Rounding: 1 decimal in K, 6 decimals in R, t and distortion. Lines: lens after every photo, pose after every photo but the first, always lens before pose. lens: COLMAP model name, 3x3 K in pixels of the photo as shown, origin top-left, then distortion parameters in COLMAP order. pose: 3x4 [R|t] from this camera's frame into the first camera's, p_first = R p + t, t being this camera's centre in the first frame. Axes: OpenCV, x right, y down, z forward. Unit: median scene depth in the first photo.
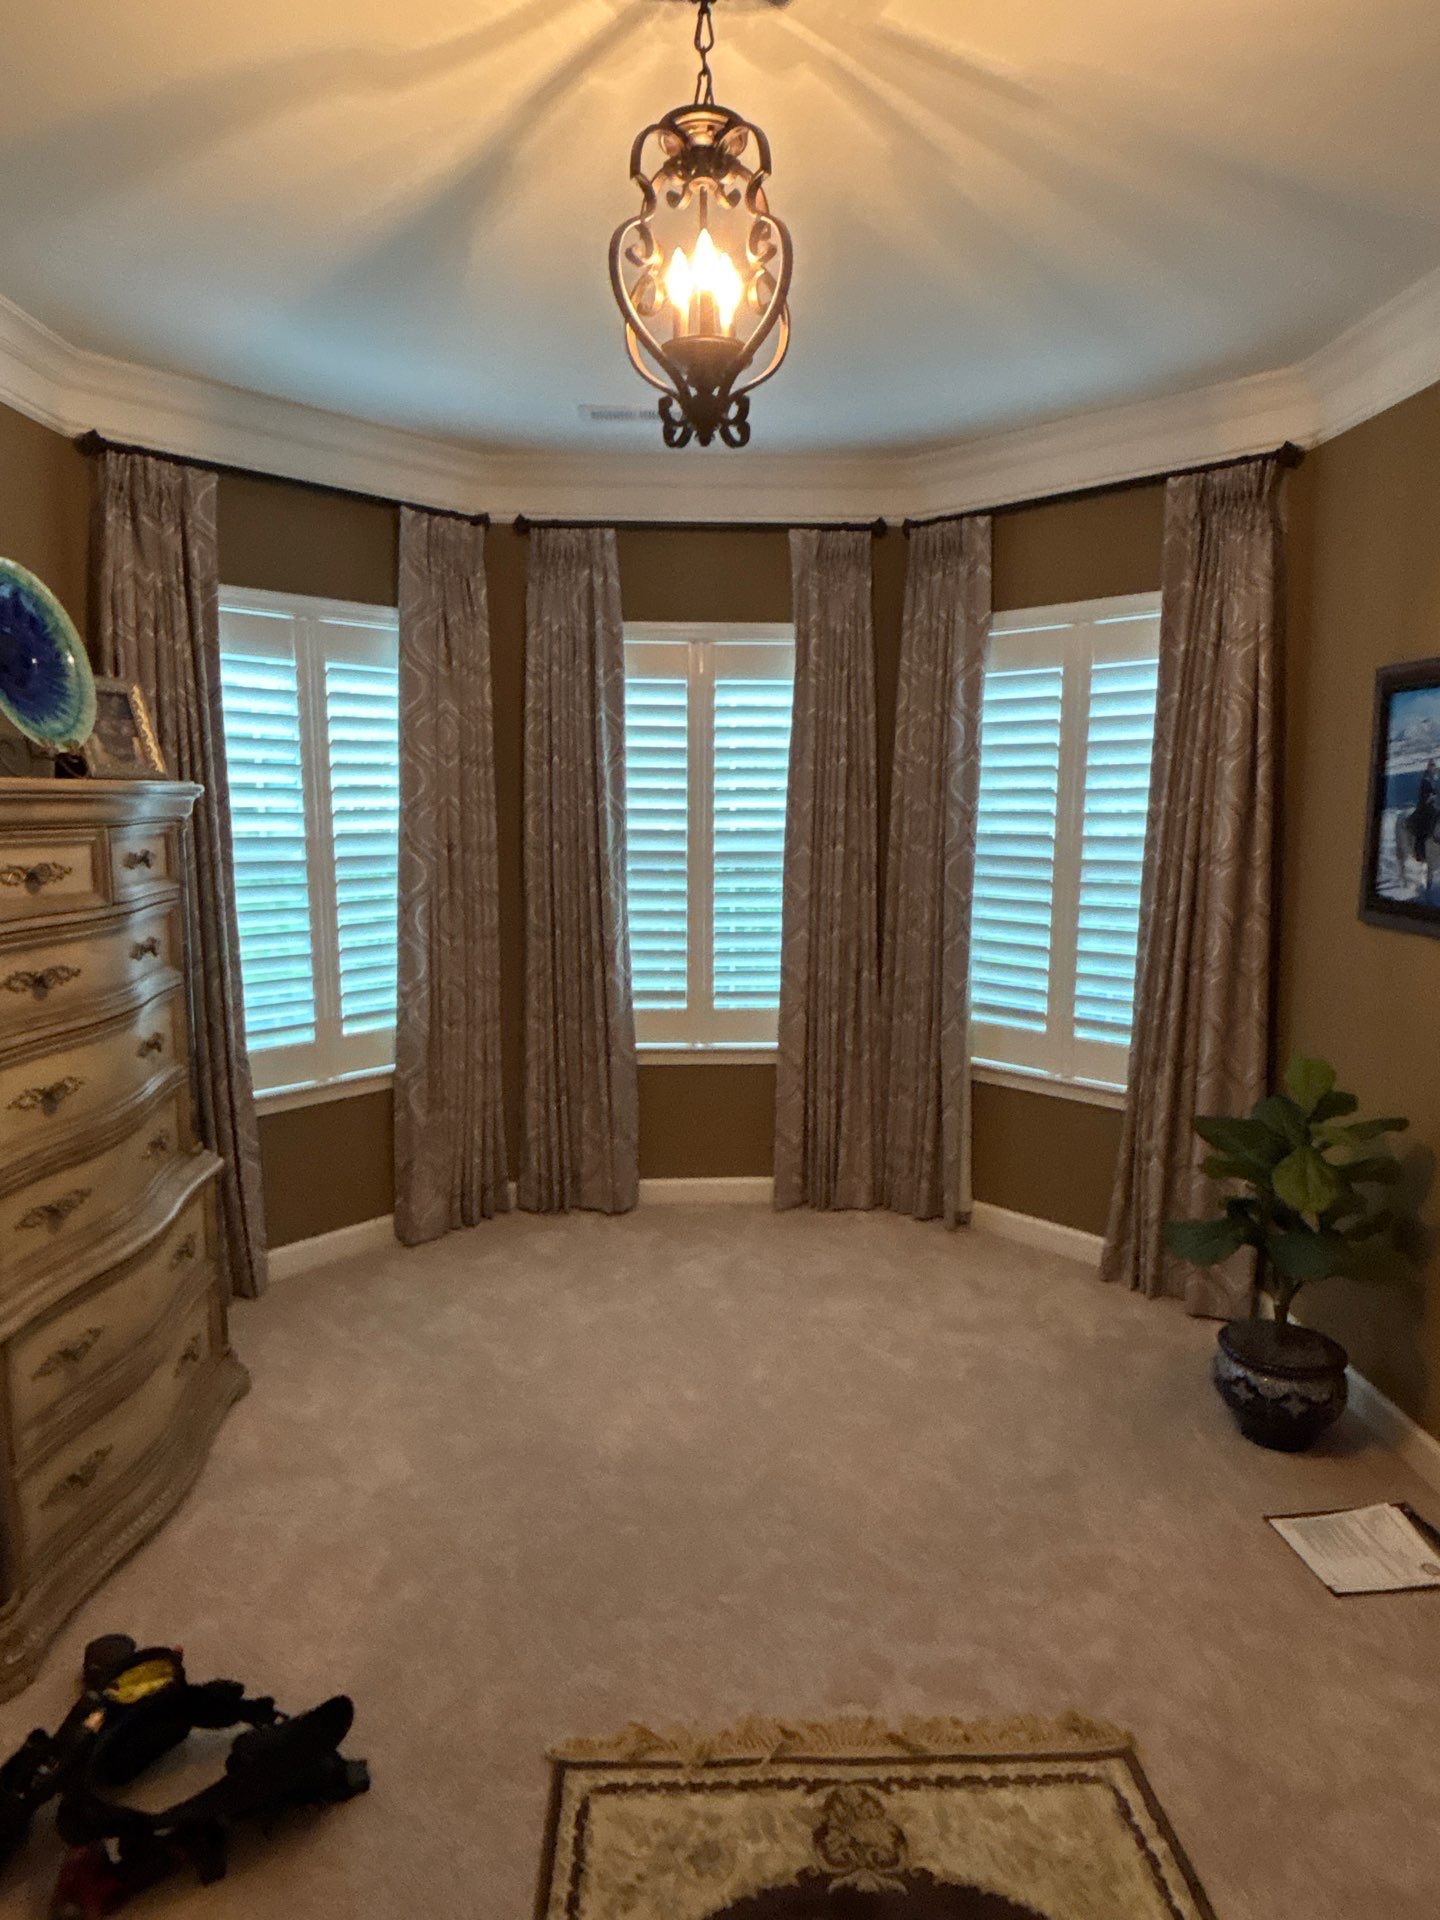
lens RADIAL K [[1112.3, 0, 720.0], [0, 1112.3, 960.0], [0, 0, 1]] dist [0.053642, -0.074445]
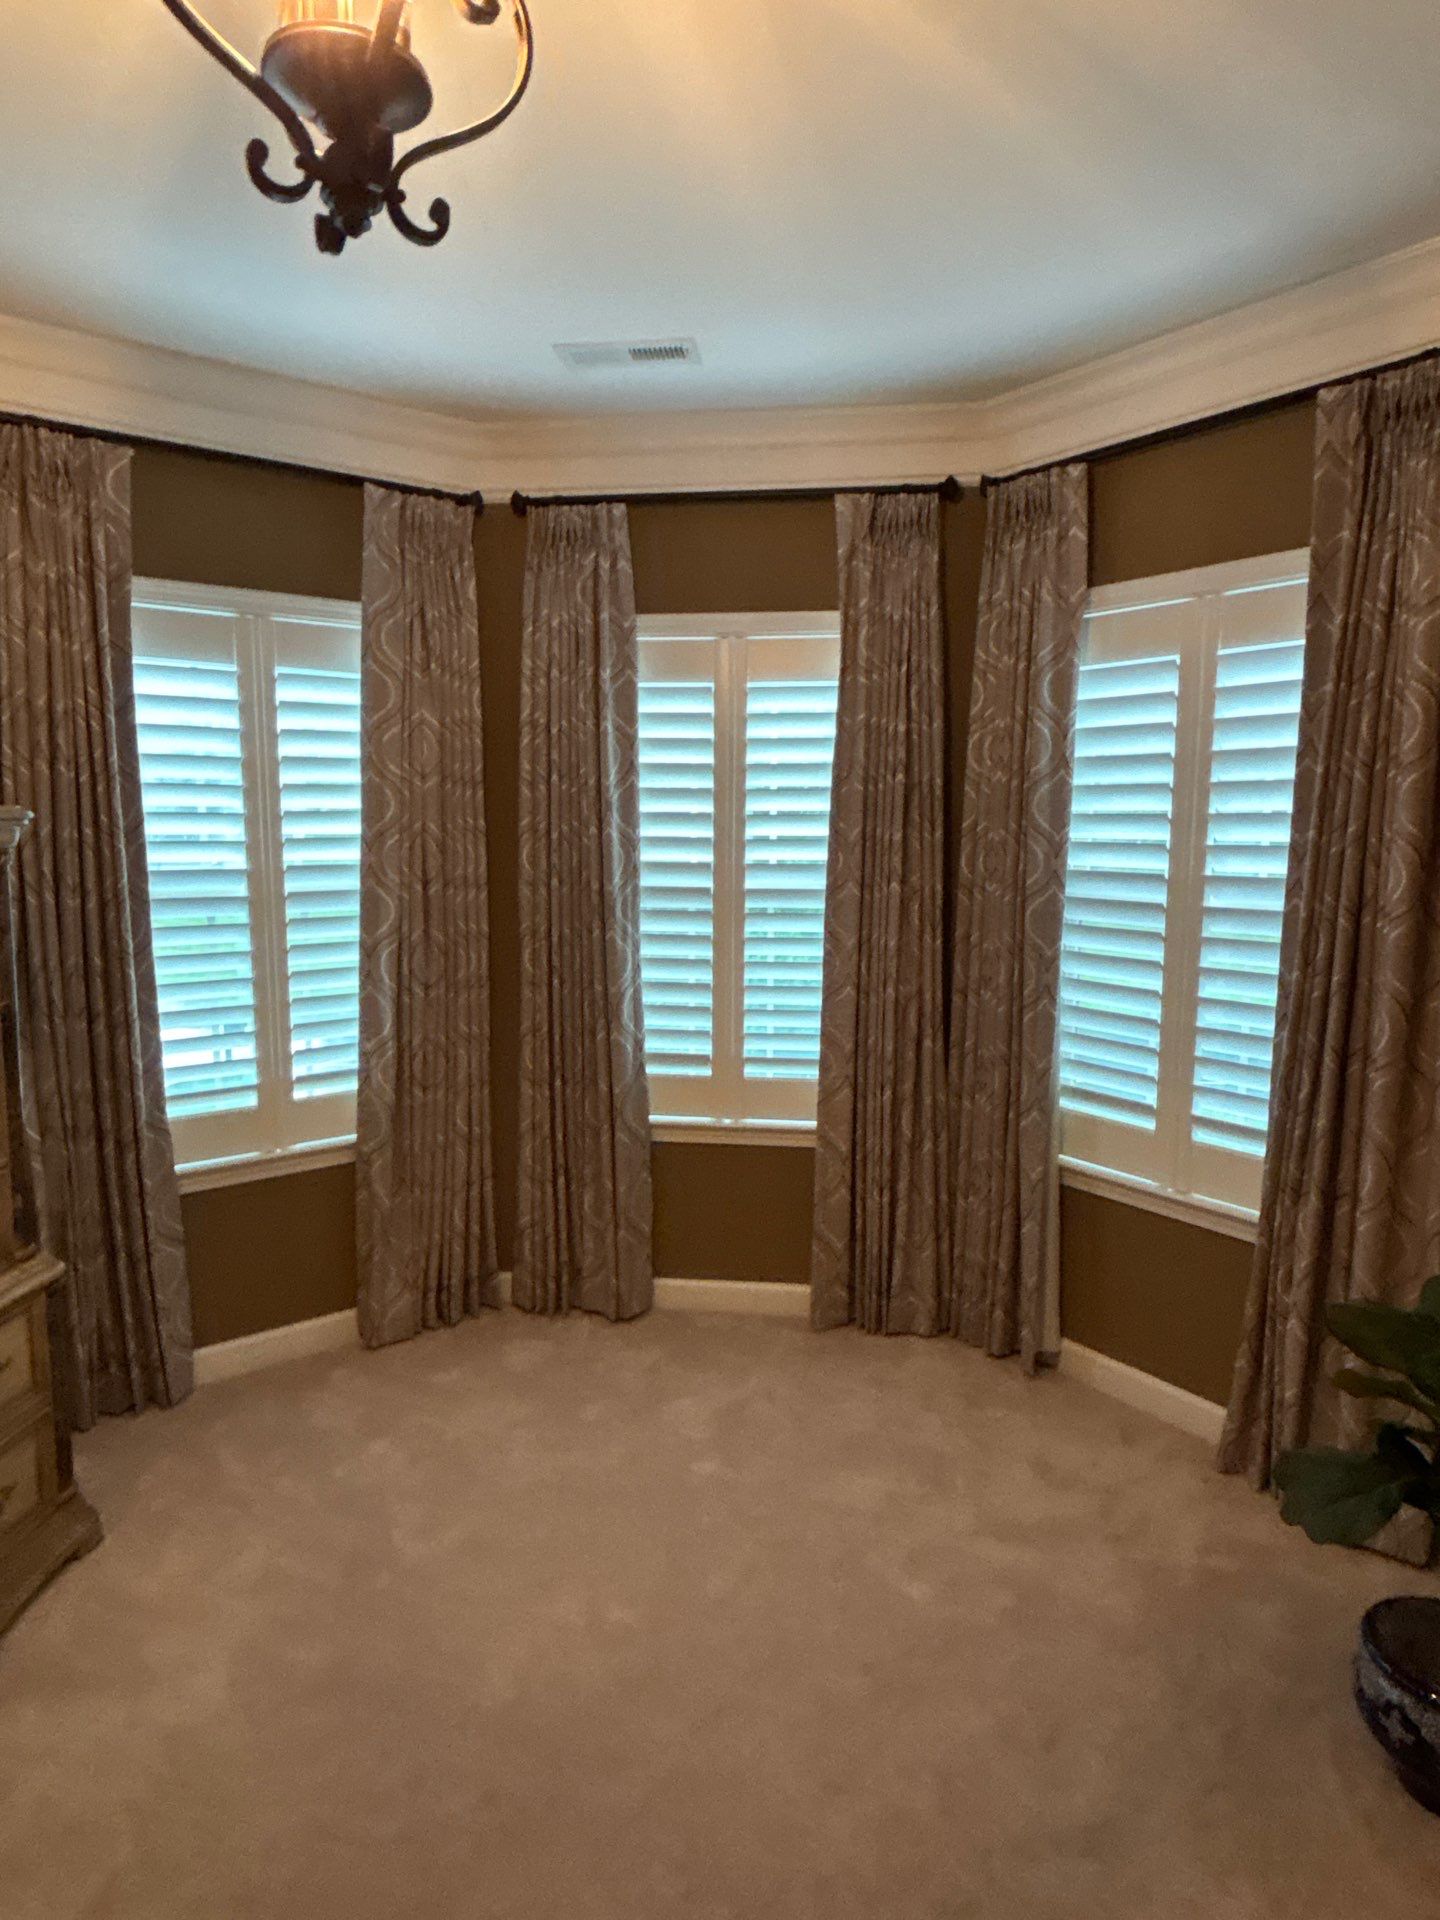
lens RADIAL K [[1123.4, 0, 720.0], [0, 1123.4, 960.0], [0, 0, 1]] dist [0.025584, -0.025969]
pose [[0.987749, 0.020396, -0.154712, 0.113487], [-0.023520, 0.999554, -0.018385, -0.030544], [0.154268, 0.021799, 0.987789, 0.187061]]
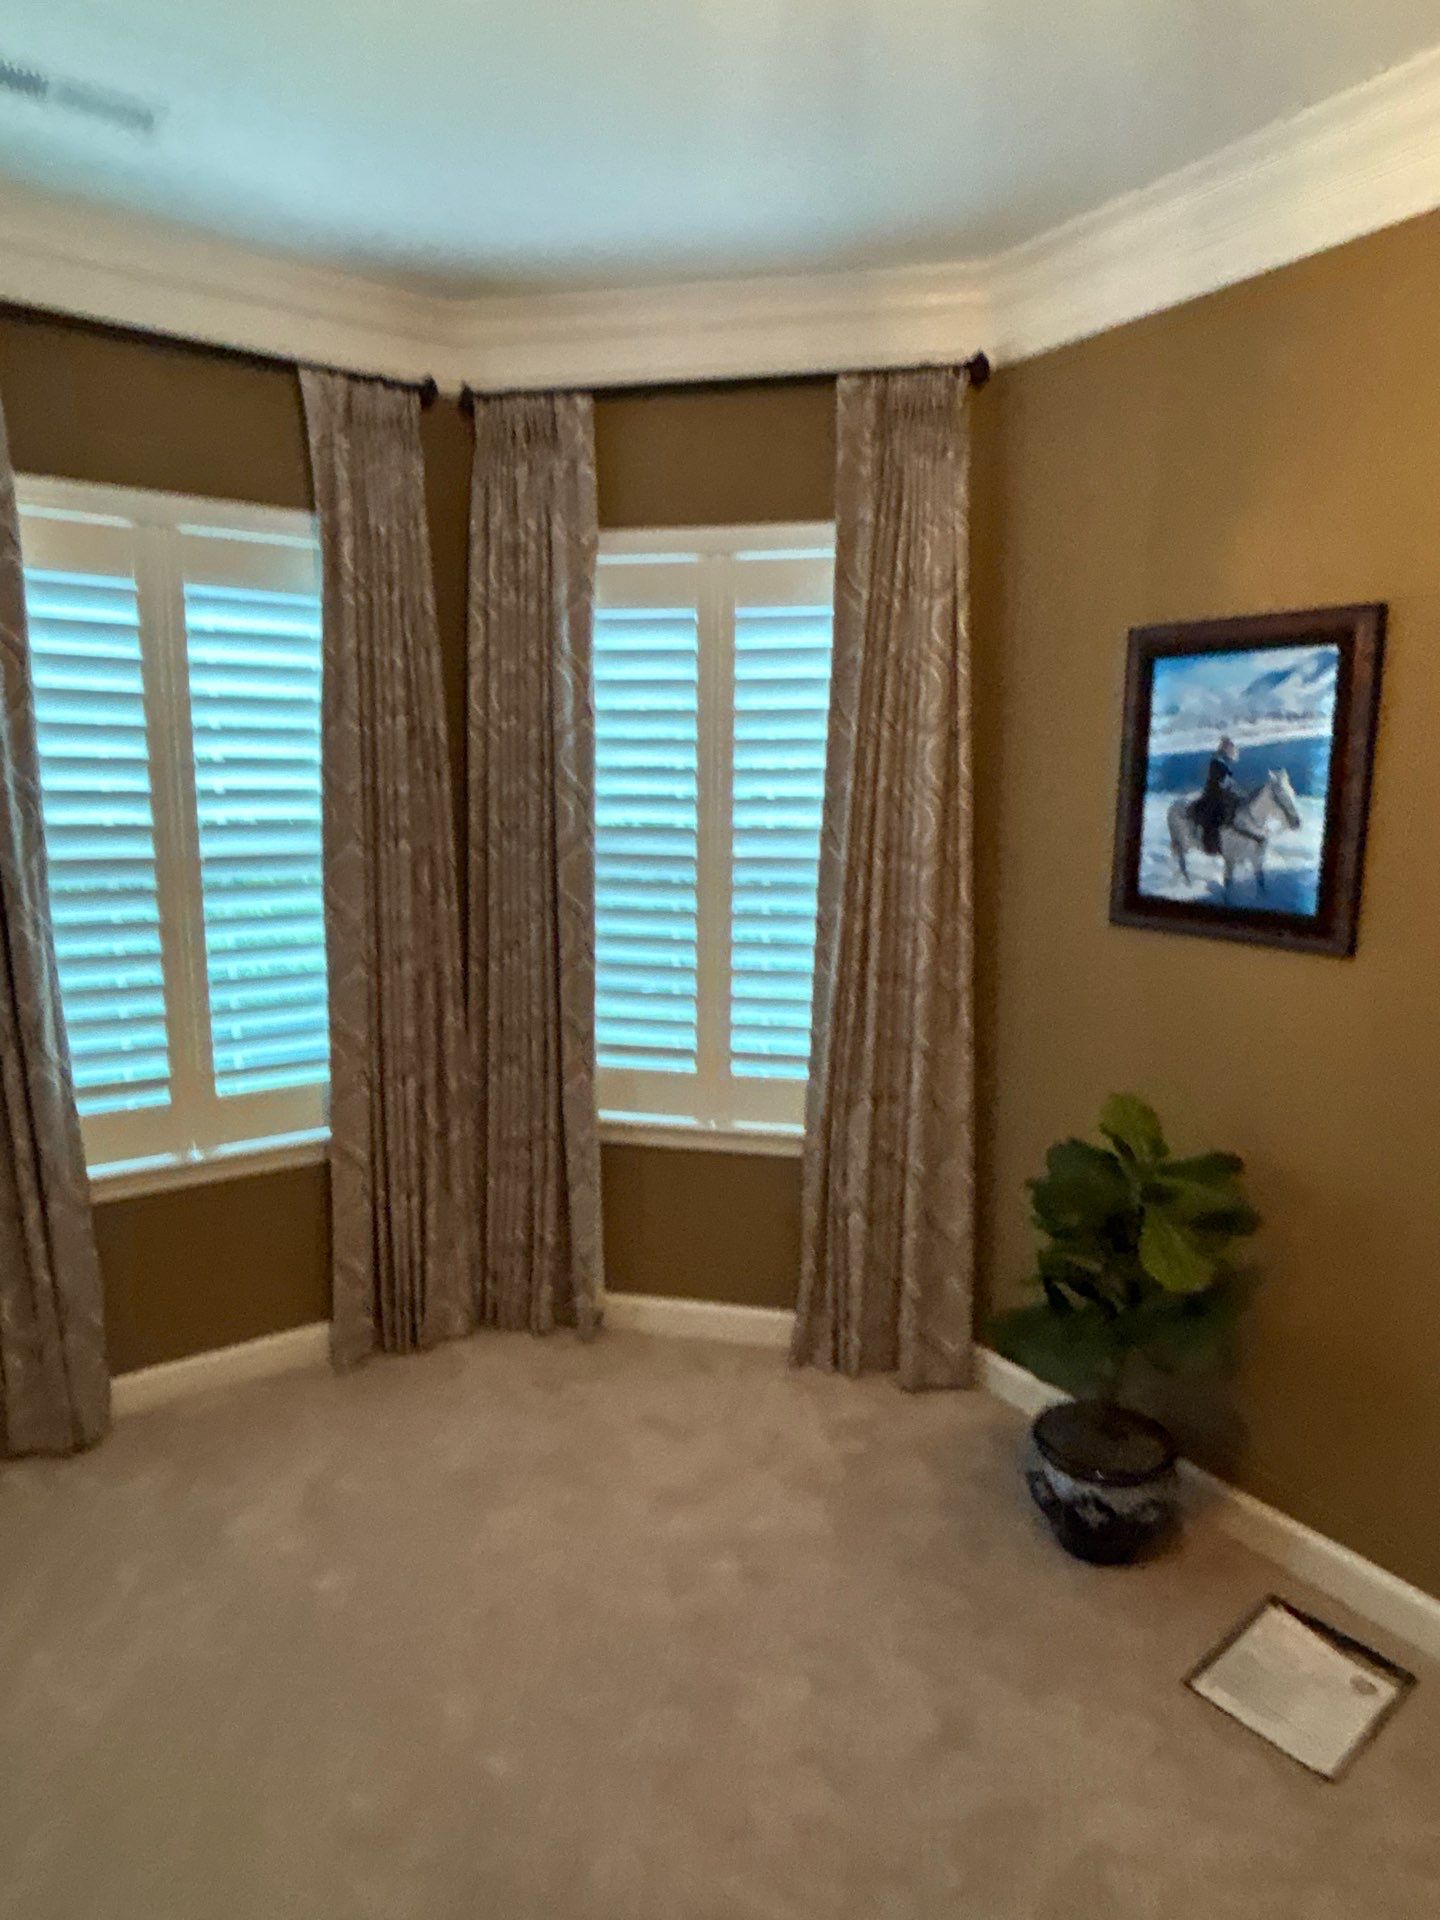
lens RADIAL K [[1112.3, 0, 720.0], [0, 1112.3, 960.0], [0, 0, 1]] dist [0.053642, -0.074445]
pose [[0.842508, -0.079478, 0.532789, -0.110584], [0.069840, 0.996824, 0.038261, -0.044092], [-0.534138, 0.004975, 0.845383, 0.311607]]
